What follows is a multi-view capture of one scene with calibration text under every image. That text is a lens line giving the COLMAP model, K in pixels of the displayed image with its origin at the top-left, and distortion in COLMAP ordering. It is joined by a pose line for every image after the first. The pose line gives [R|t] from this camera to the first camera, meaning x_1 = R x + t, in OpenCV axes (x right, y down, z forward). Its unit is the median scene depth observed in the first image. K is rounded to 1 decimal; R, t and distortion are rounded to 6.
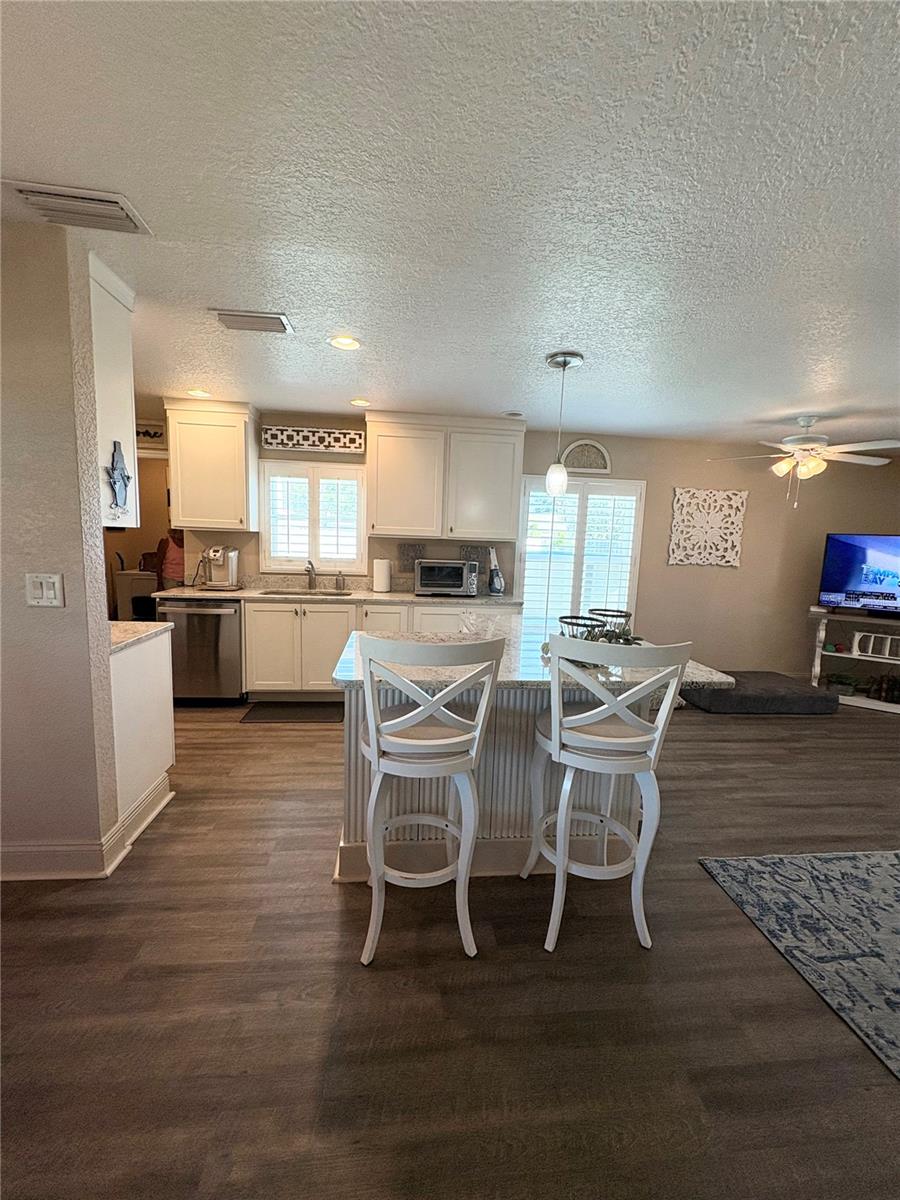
lens RADIAL K [[479.3, 0, 449.9], [0, 479.3, 599.1], [0, 0, 1]] dist [-0.000351, 0.000683]
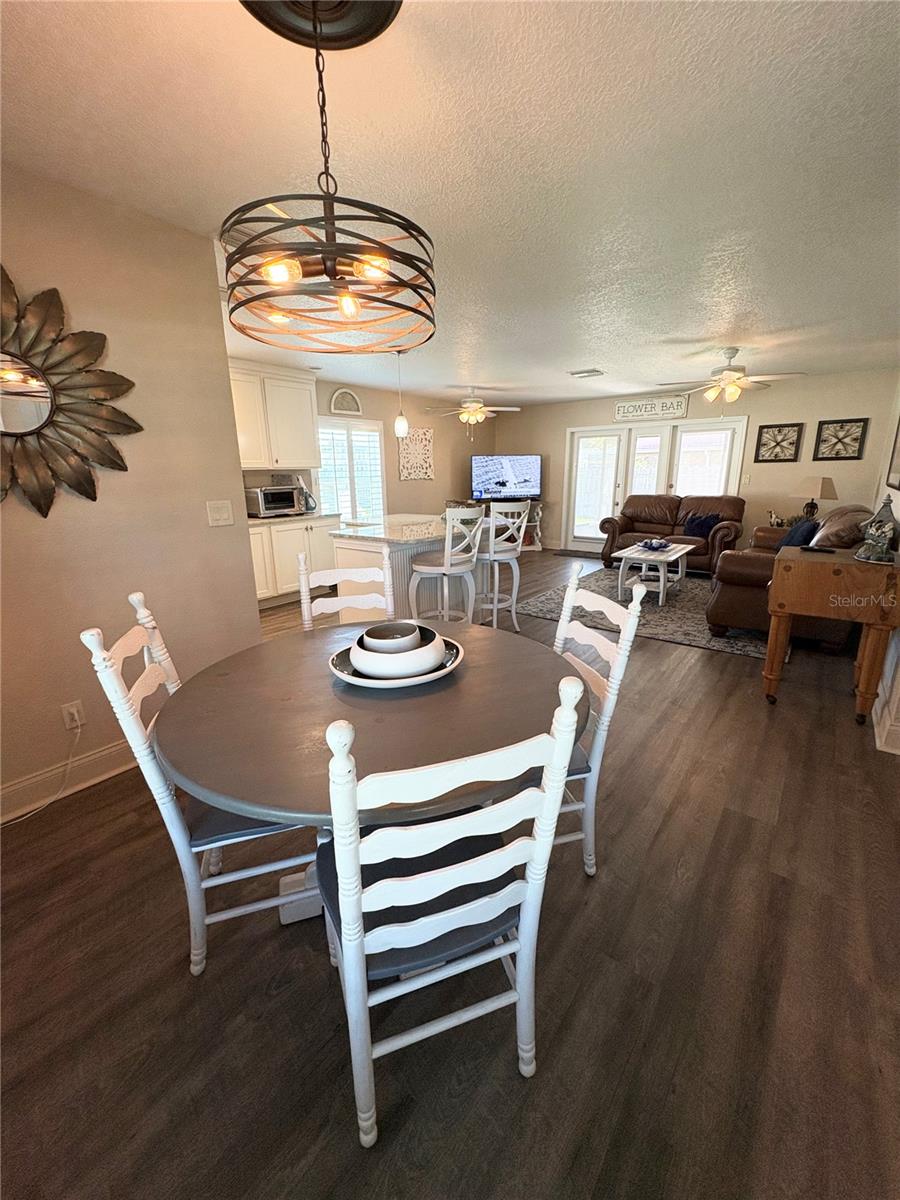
lens RADIAL K [[479.3, 0, 449.8], [0, 479.3, 599.3], [0, 0, 1]] dist [-0.000351, 0.000683]
pose [[0.698615, -0.232114, 0.676801, -0.605352], [0.132788, 0.971545, 0.196131, 0.016828], [-0.703068, -0.047149, 0.709558, -0.200365]]
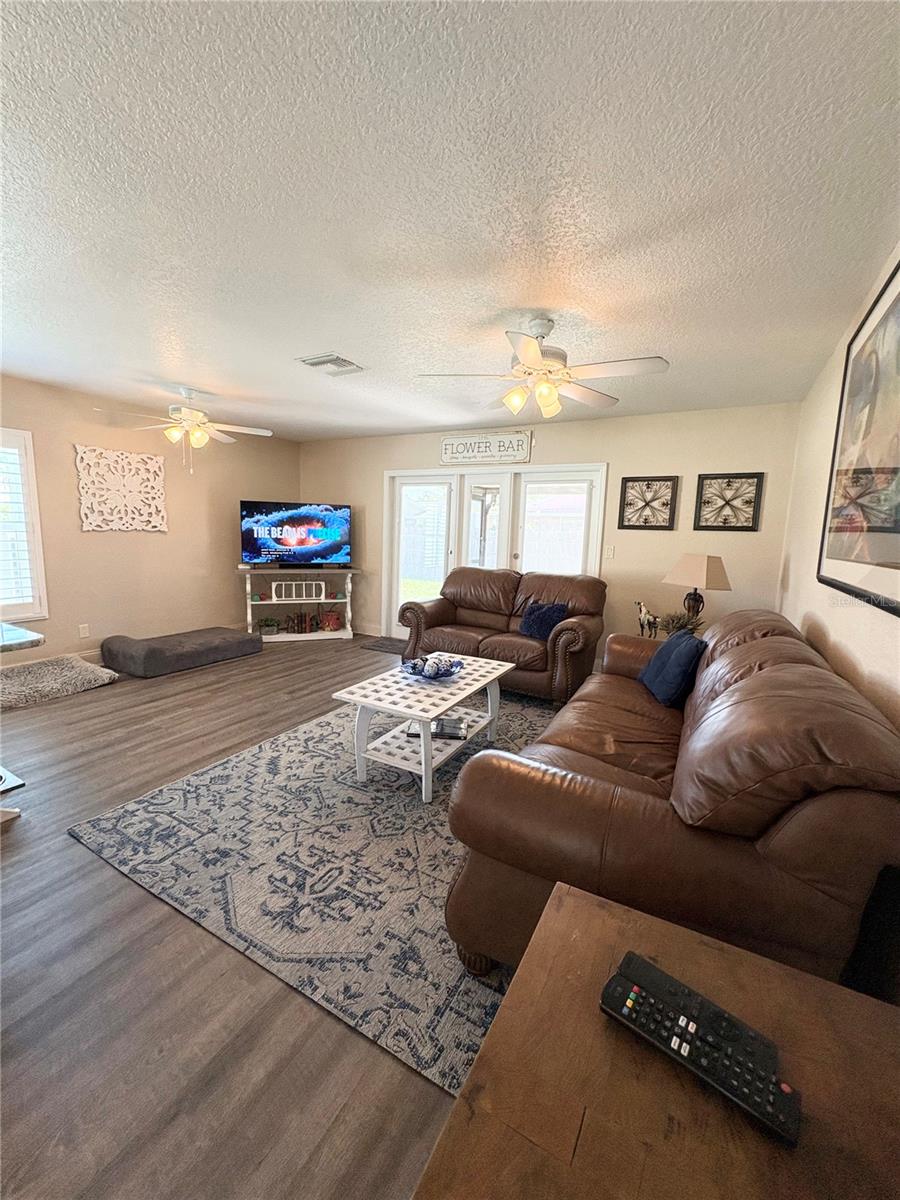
lens RADIAL K [[479.3, 0, 450.3], [0, 479.3, 598.6], [0, 0, 1]] dist [-0.000351, 0.000683]
pose [[0.585038, -0.137722, 0.799227, 0.141417], [0.094730, 0.990335, 0.101310, 0.032358], [-0.805454, 0.016441, 0.592430, -0.102051]]
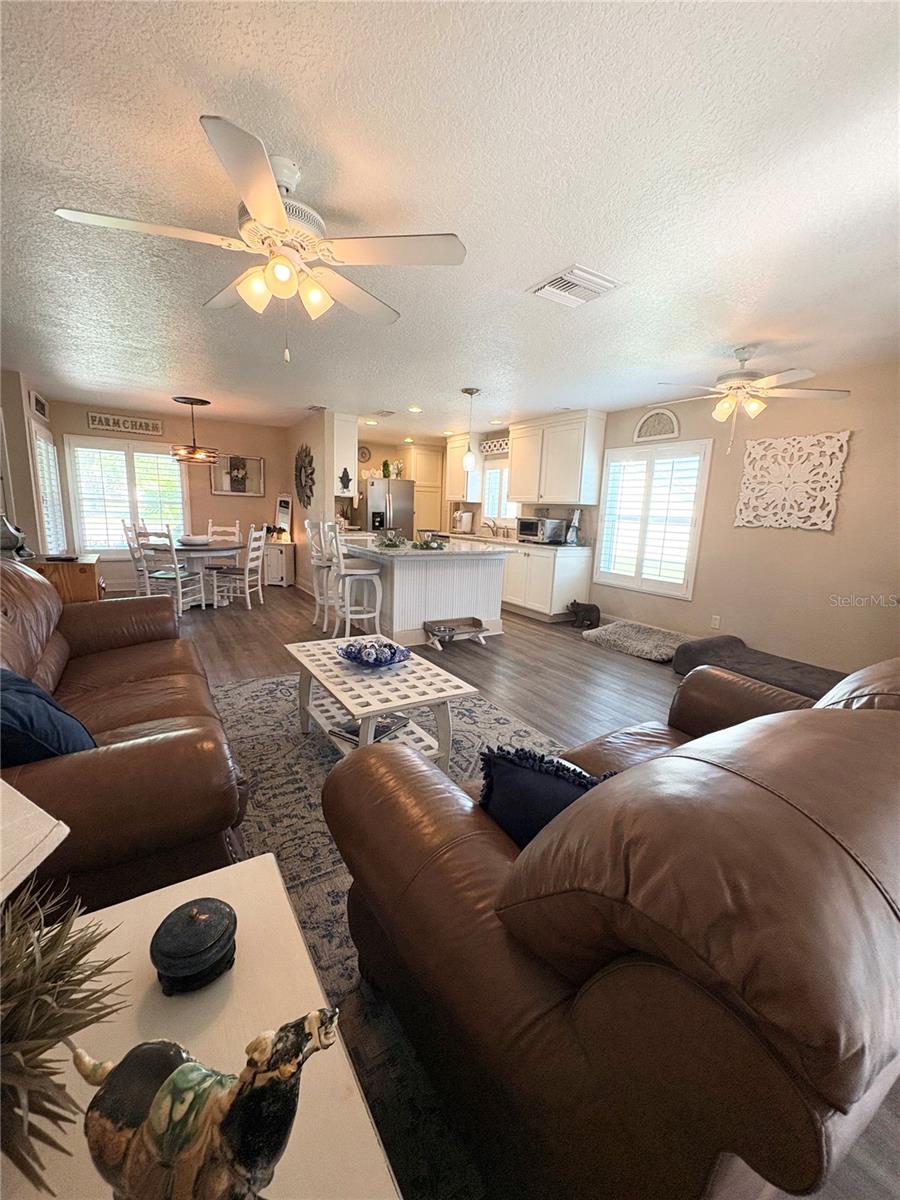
lens RADIAL K [[479.3, 0, 450.4], [0, 479.3, 599.6], [0, 0, 1]] dist [-0.000351, 0.000683]
pose [[0.438024, 0.147126, -0.886842, 1.215480], [-0.135417, 0.986058, 0.096701, 0.058630], [0.888705, 0.077736, 0.451840, 0.132330]]
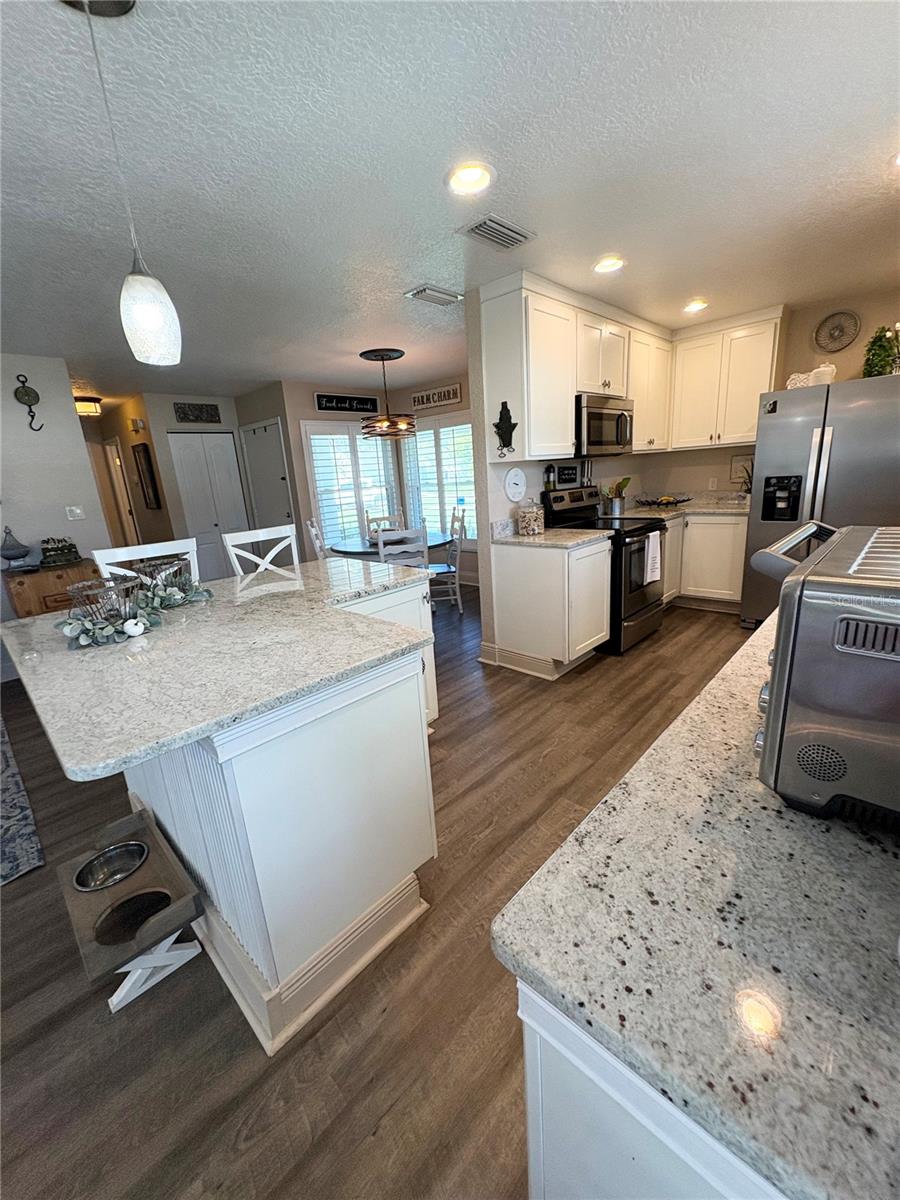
lens RADIAL K [[479.3, 0, 449.2], [0, 479.3, 598.3], [0, 0, 1]] dist [-0.000351, 0.000683]
pose [[-0.766821, 0.174502, -0.617684, 0.218792], [-0.045942, 0.944945, 0.323989, -0.112099], [0.640214, 0.276819, -0.716587, 1.035381]]
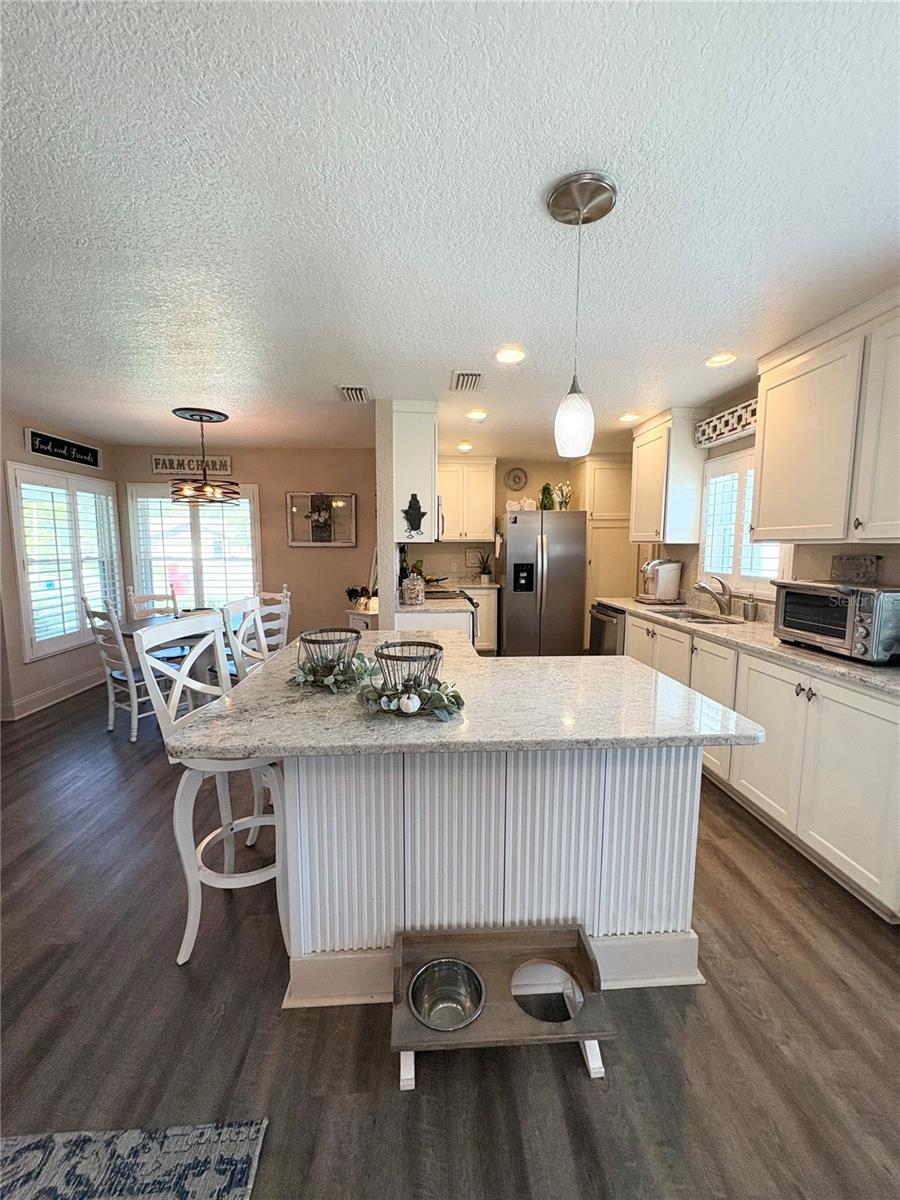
lens RADIAL K [[479.3, 0, 449.9], [0, 479.3, 598.5], [0, 0, 1]] dist [-0.000351, 0.000683]
pose [[-0.043405, 0.073792, -0.996329, 0.531633], [-0.130713, 0.988276, 0.078890, -0.051617], [0.990470, 0.133658, -0.033251, 0.608910]]
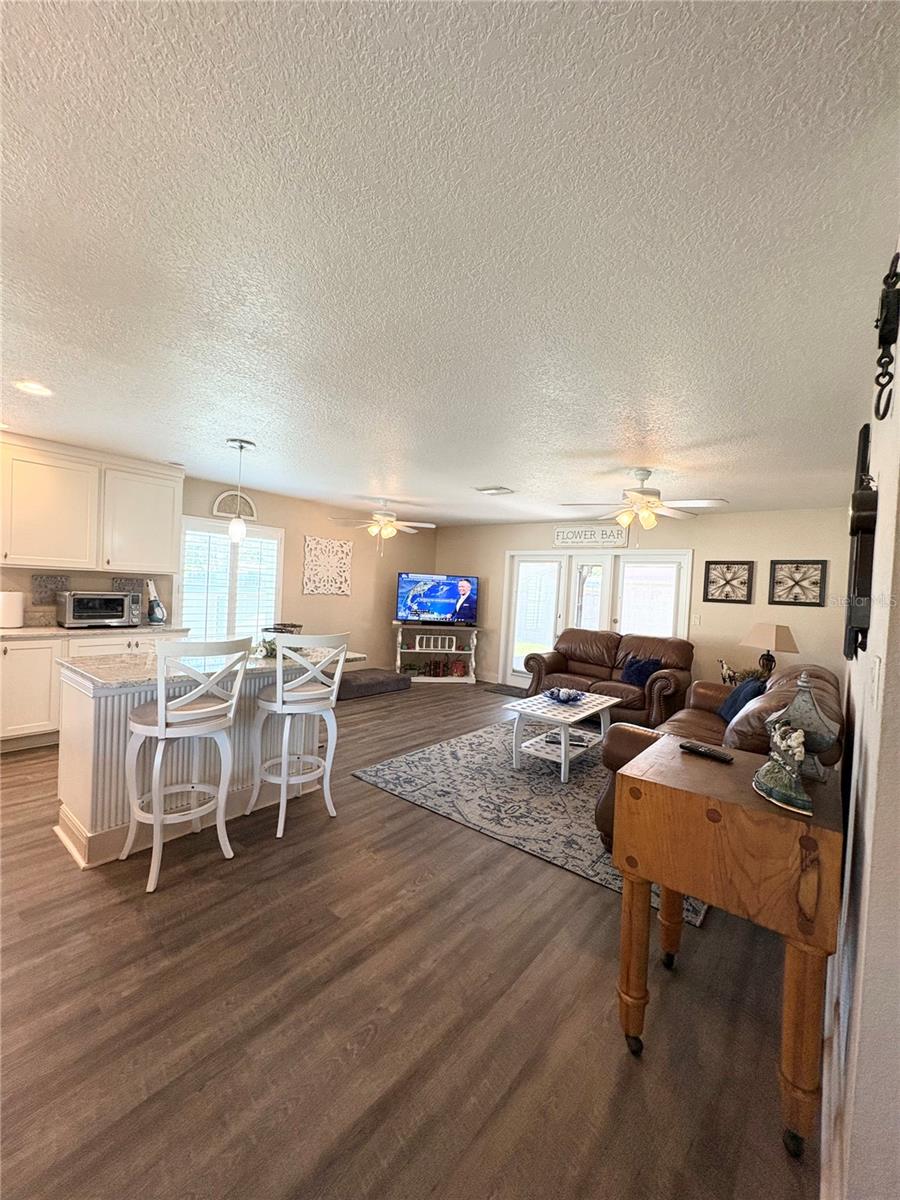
lens RADIAL K [[479.3, 0, 450.5], [0, 479.3, 598.3], [0, 0, 1]] dist [-0.000351, 0.000683]
pose [[0.712745, -0.017687, 0.701200, -0.196056], [0.065573, 0.996984, -0.041504, 0.022257], [-0.698351, 0.075562, 0.711756, -0.230805]]
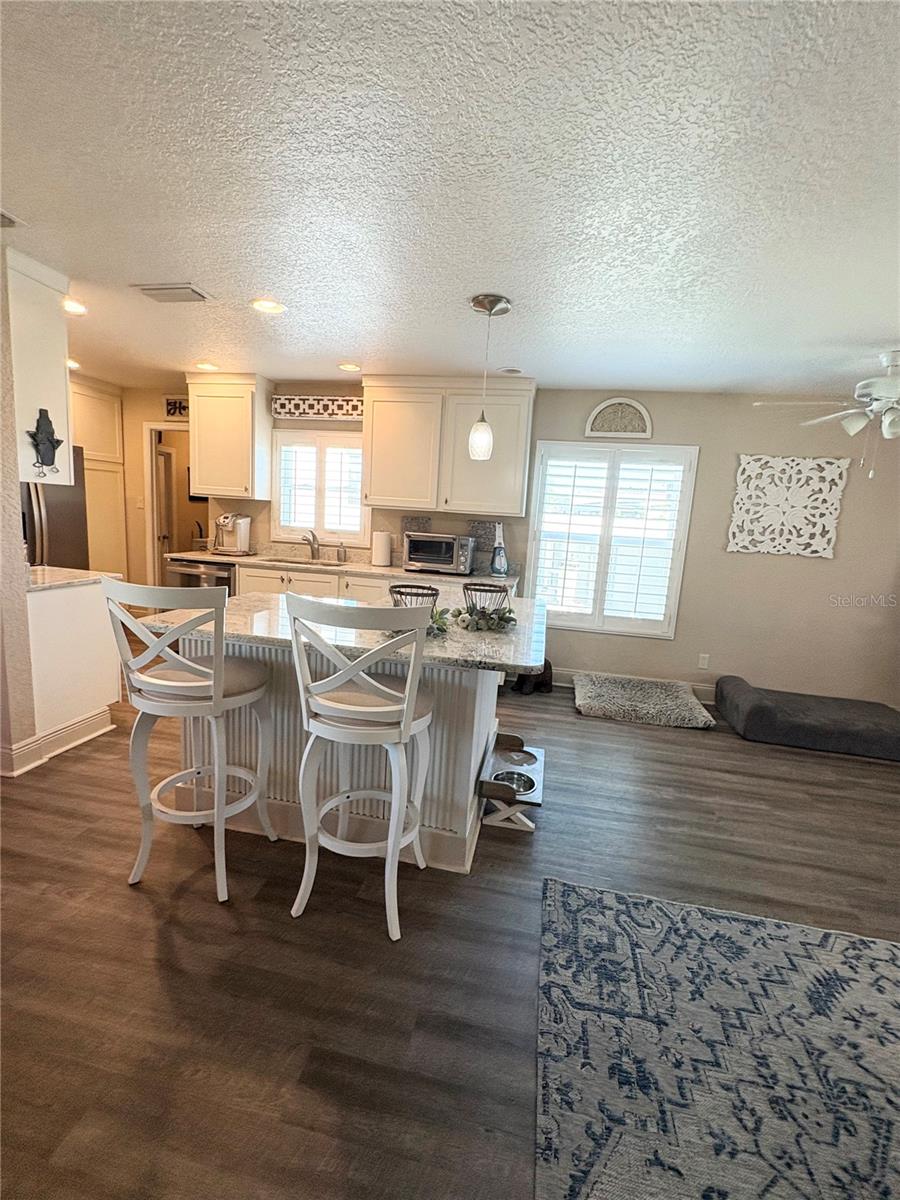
lens RADIAL K [[530.9, 0, 449.4], [0, 530.9, 599.9], [0, 0, 1]] dist [0.000568, 0.000605]
pose [[0.955612, 0.070114, -0.286163, 0.316471], [-0.065061, 0.997512, 0.027140, 0.015836], [0.287354, -0.007317, 0.957797, 0.023137]]
